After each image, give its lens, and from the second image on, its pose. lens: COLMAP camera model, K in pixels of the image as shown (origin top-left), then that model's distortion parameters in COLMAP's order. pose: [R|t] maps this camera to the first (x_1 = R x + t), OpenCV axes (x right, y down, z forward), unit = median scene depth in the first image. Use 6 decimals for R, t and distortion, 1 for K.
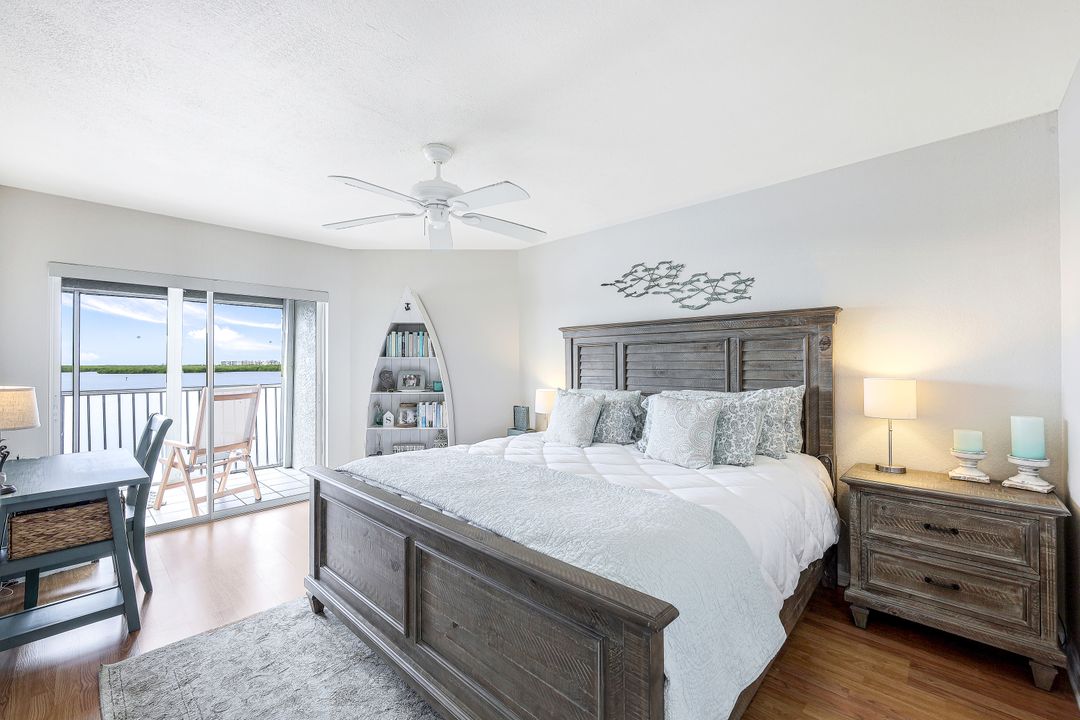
lens RADIAL K [[436.7, 0, 537.3], [0, 436.7, 358.5], [0, 0, 1]] dist [0.003981, 0.000328]
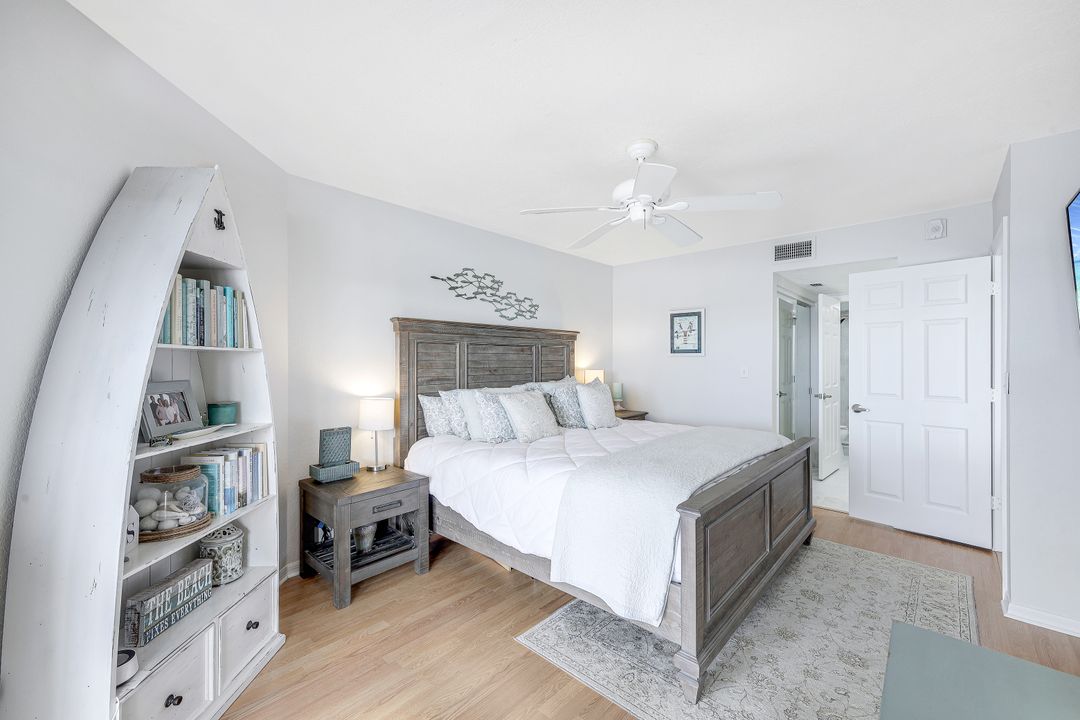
lens RADIAL K [[436.7, 0, 540.8], [0, 436.7, 357.5], [0, 0, 1]] dist [0.003981, 0.000328]
pose [[-0.015608, 0.013536, 0.999787, -0.870551], [-0.006782, 0.999884, -0.013644, 0.012899], [-0.999855, -0.006994, -0.015515, 0.889646]]
